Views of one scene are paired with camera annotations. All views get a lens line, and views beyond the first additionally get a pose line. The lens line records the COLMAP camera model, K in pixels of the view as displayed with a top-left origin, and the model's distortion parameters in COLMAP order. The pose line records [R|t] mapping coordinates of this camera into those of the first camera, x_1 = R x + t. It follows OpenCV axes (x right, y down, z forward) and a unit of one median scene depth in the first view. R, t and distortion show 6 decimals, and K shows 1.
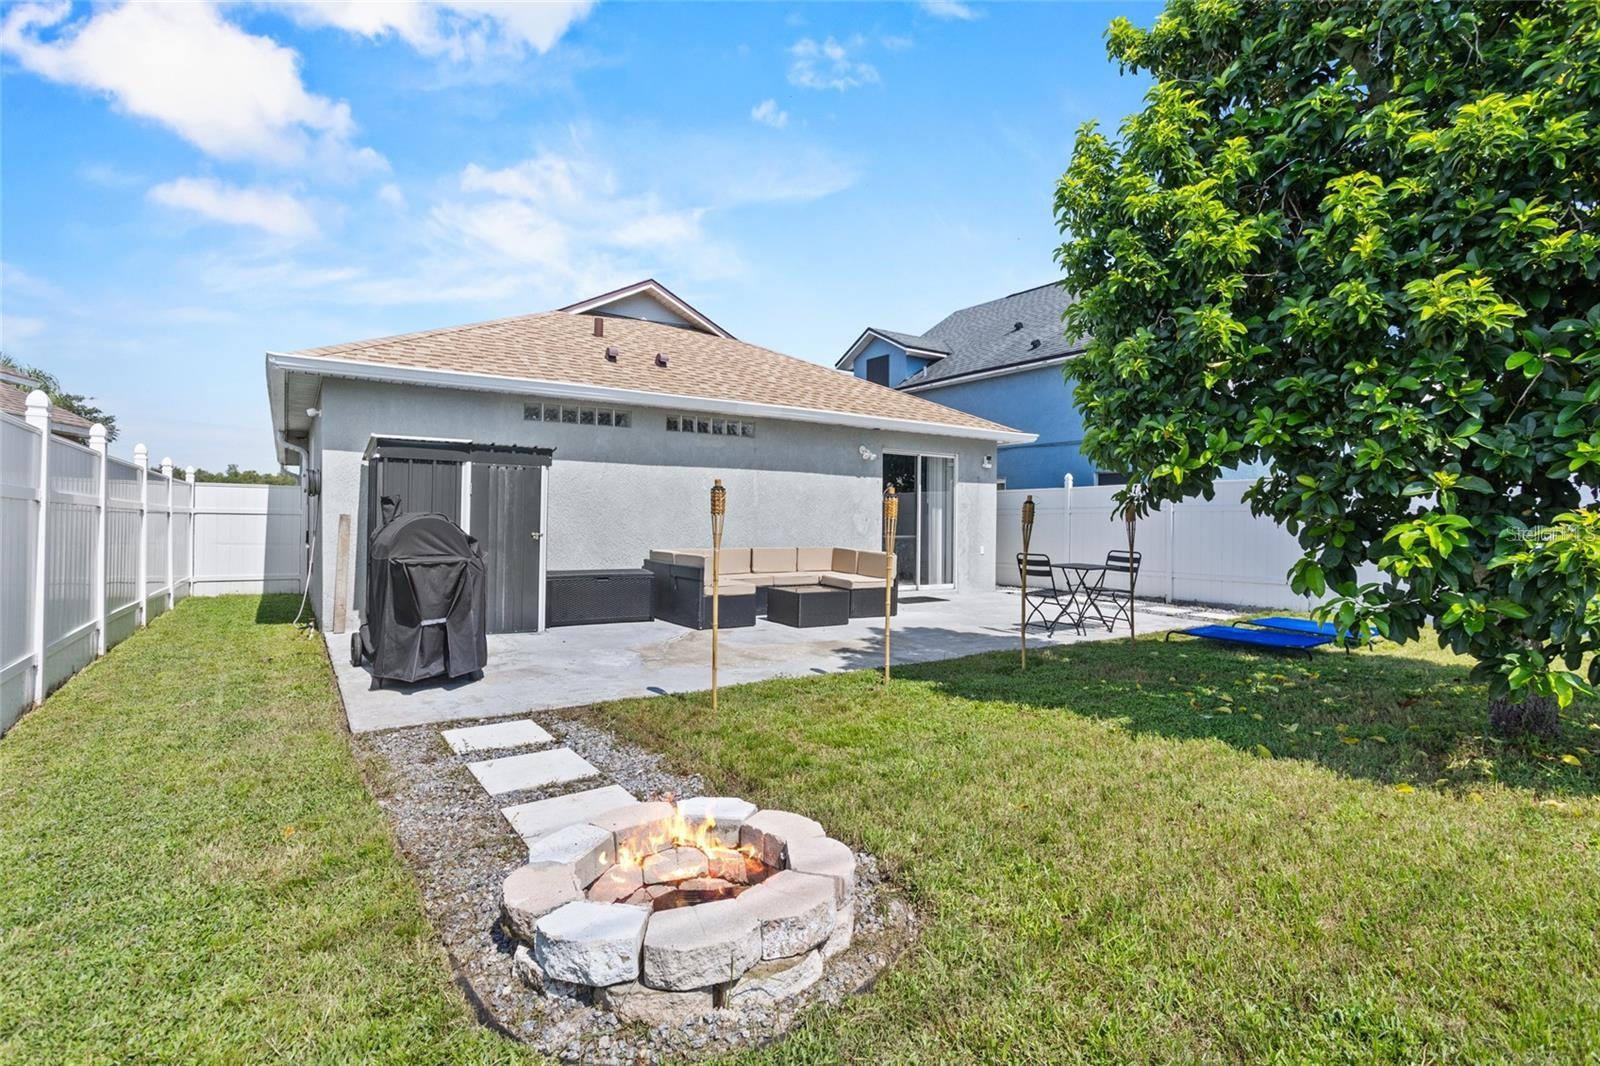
lens RADIAL K [[783.6, 0, 803.5], [0, 783.6, 527.0], [0, 0, 1]] dist [-0.038059, 0.000279]
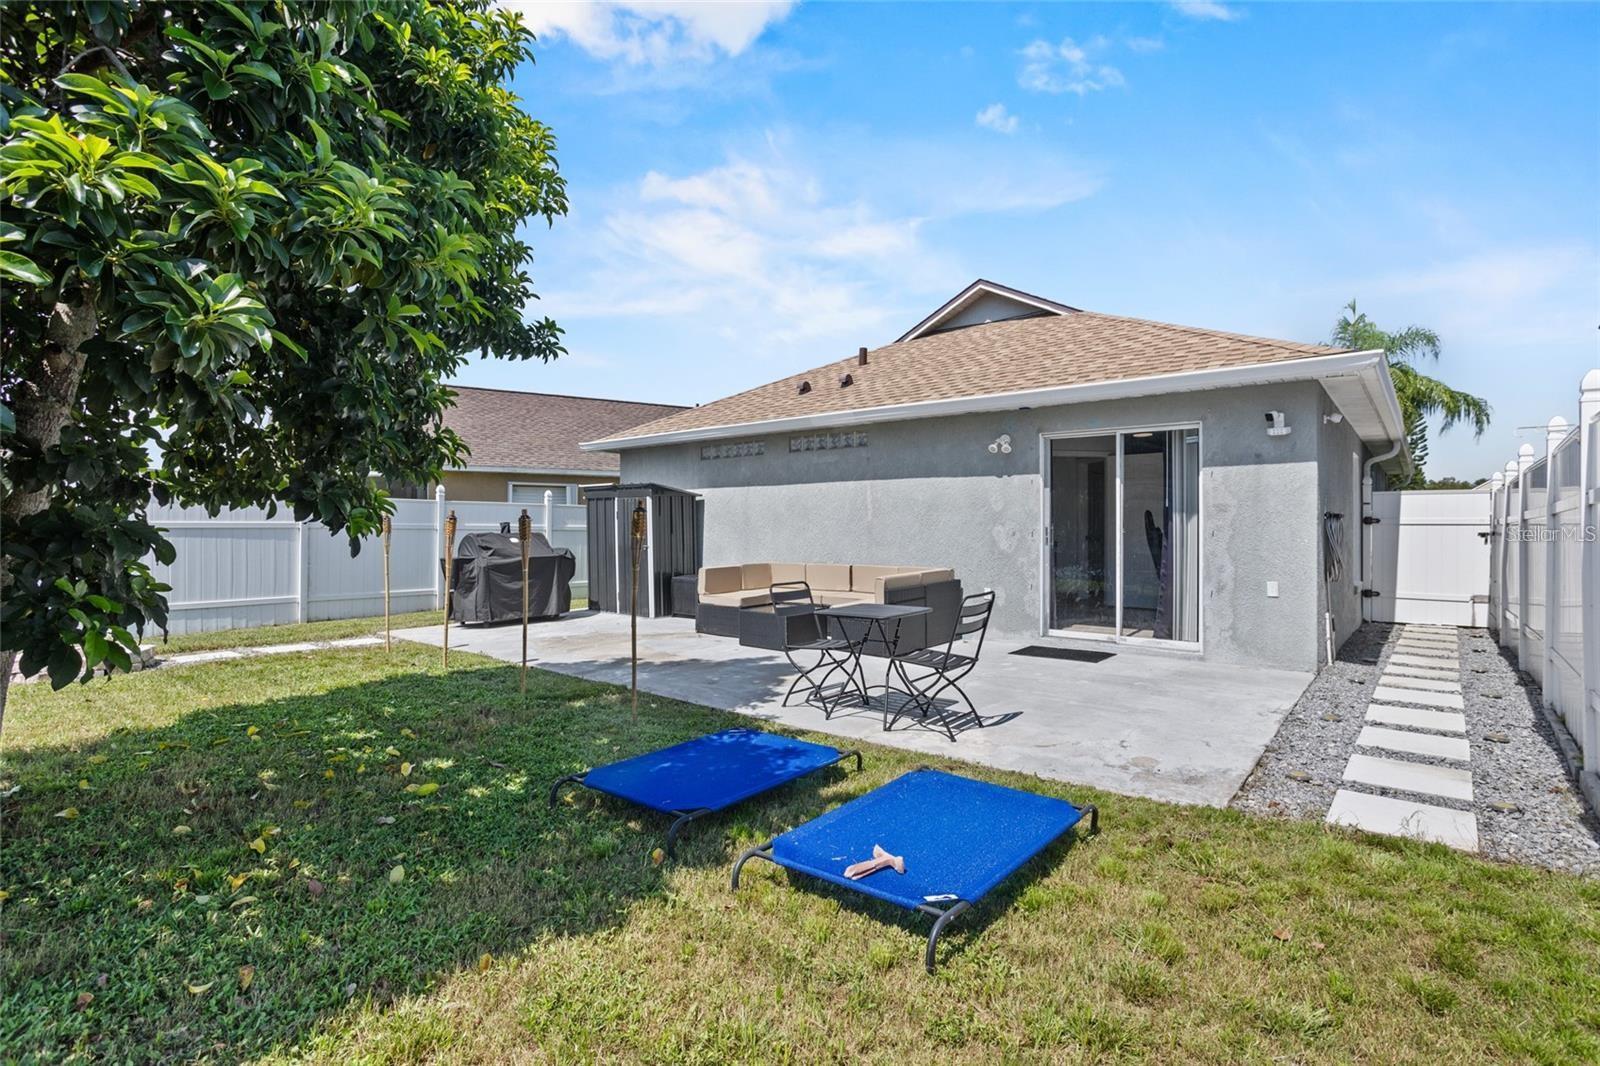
lens RADIAL K [[783.6, 0, 803.2], [0, 783.6, 529.4], [0, 0, 1]] dist [-0.038059, 0.000279]
pose [[0.284007, -0.009869, -0.958771, 0.734540], [-0.005028, 0.999918, -0.011782, -0.004060], [0.958809, 0.008166, 0.283934, 0.607860]]
